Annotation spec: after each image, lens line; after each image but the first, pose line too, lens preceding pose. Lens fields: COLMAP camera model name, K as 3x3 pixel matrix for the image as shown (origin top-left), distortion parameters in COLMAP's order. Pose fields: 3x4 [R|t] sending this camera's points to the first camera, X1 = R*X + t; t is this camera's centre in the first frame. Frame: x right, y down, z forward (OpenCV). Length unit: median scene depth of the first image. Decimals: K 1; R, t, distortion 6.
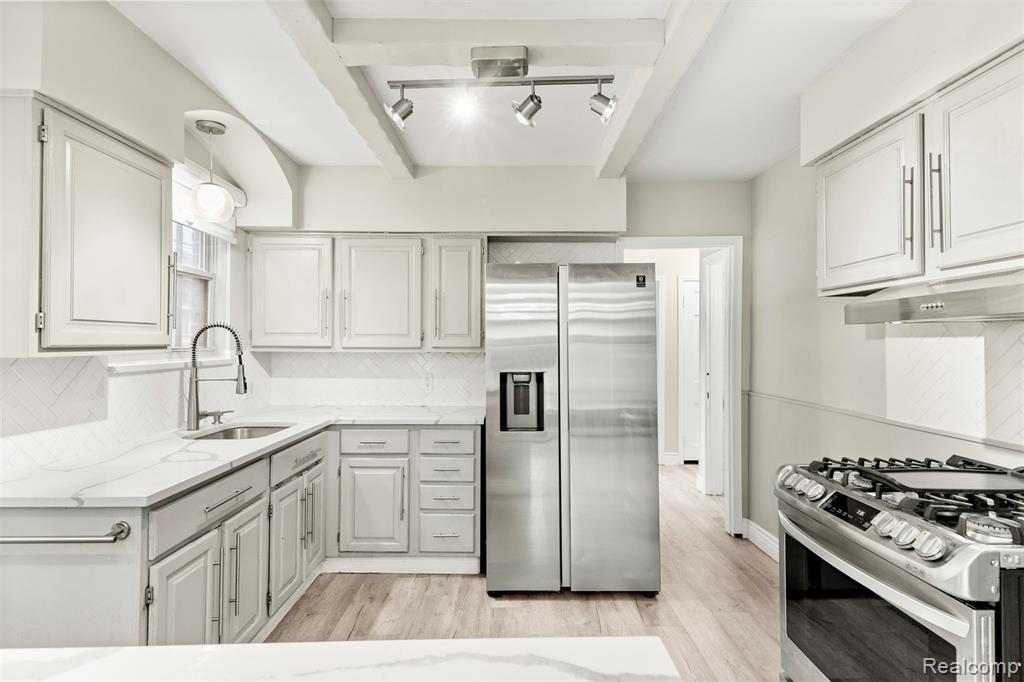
lens RADIAL K [[516.4, 0, 508.8], [0, 516.4, 337.7], [0, 0, 1]] dist [0.018955, -0.004834]
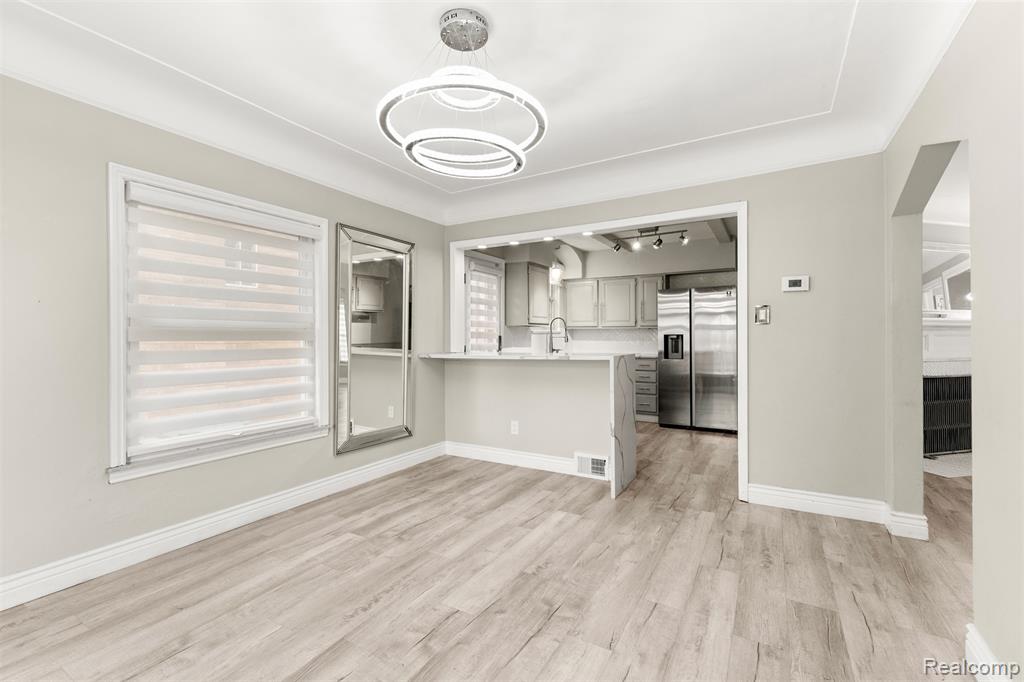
lens RADIAL K [[439.6, 0, 513.4], [0, 439.6, 334.4], [0, 0, 1]] dist [0.007517, -0.000730]
pose [[0.862685, -0.004806, -0.505719, 0.414836], [0.008568, 0.999950, 0.005114, 0.048745], [0.505669, -0.008745, 0.862683, -1.126938]]
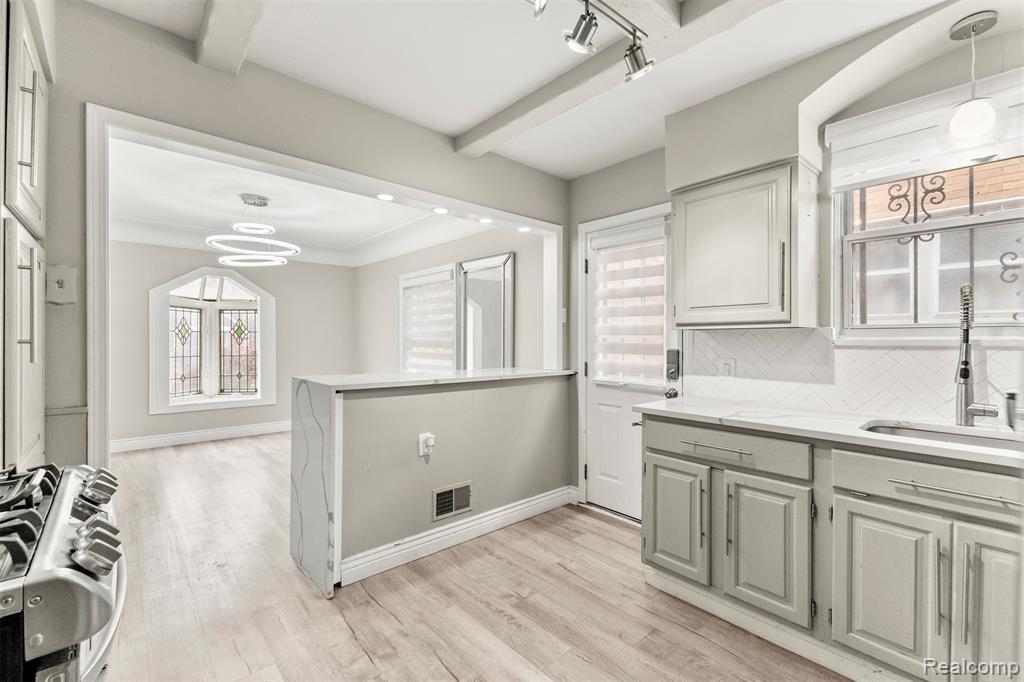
lens RADIAL K [[439.6, 0, 512.0], [0, 439.6, 337.0], [0, 0, 1]] dist [0.007517, -0.000730]
pose [[-0.745275, -0.000381, -0.666757, 0.334039], [0.009420, 0.999894, -0.011102, 0.042176], [0.666691, -0.014555, -0.745192, 0.985001]]
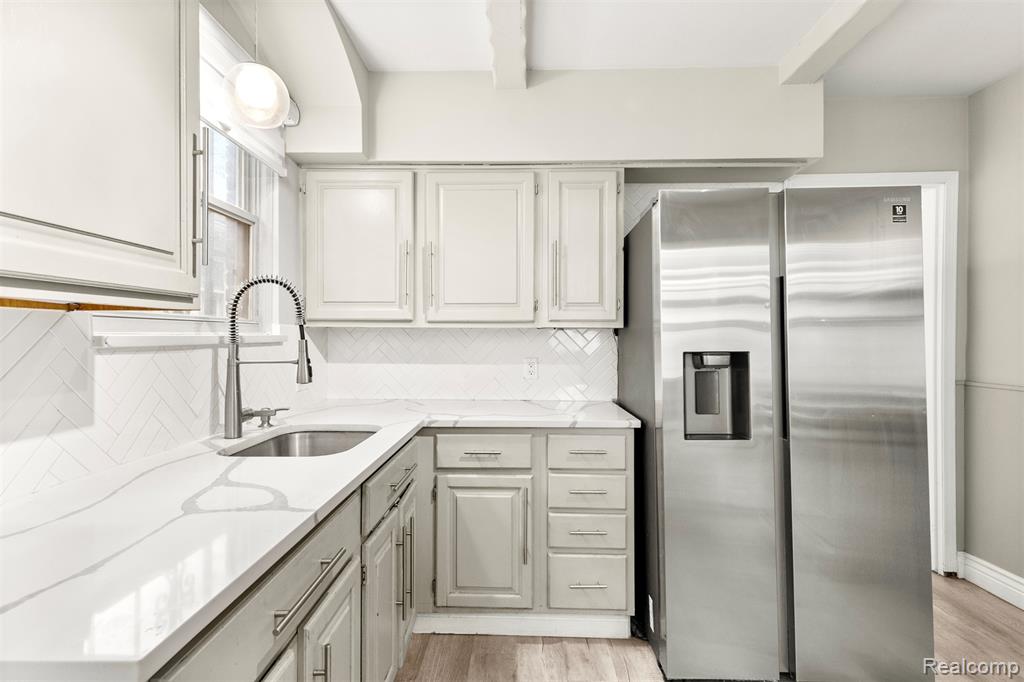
lens RADIAL K [[499.1, 0, 511.7], [0, 499.1, 335.6], [0, 0, 1]] dist [0.013641, -0.001559]
pose [[0.999847, -0.001691, -0.017390, -0.227359], [0.001849, 0.999957, 0.009094, 0.039744], [0.017374, -0.009125, 0.999807, 0.347960]]
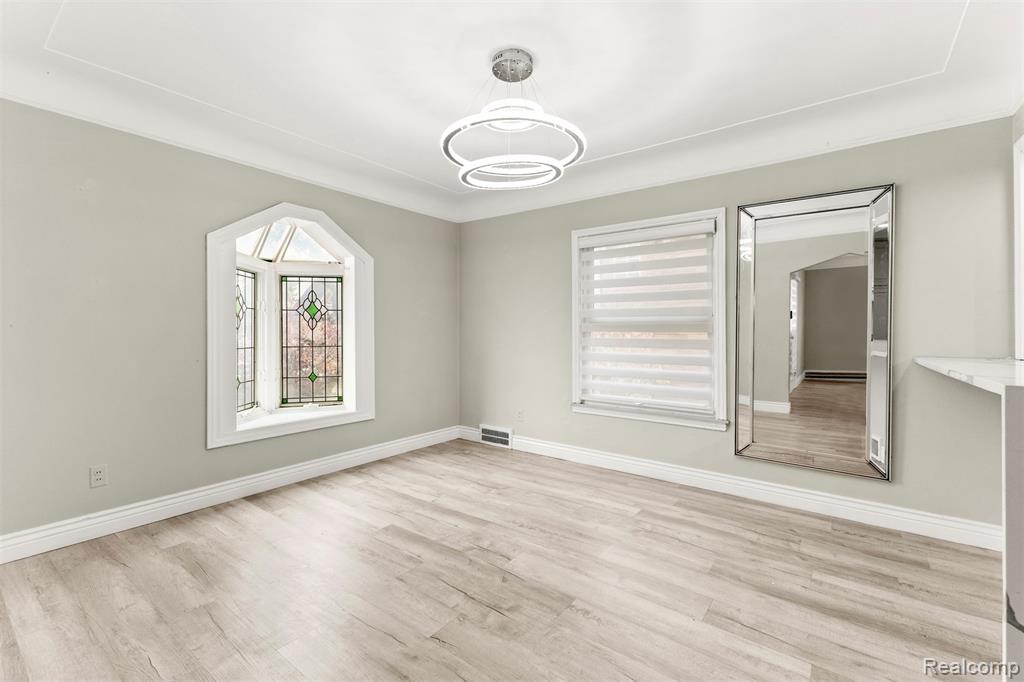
lens RADIAL K [[439.6, 0, 504.6], [0, 439.6, 328.2], [0, 0, 1]] dist [0.007517, -0.000730]
pose [[-0.604356, -0.002087, -0.796712, 0.635793], [0.012165, 0.999856, -0.011848, 0.061654], [0.796622, -0.016853, -0.604243, -0.146536]]
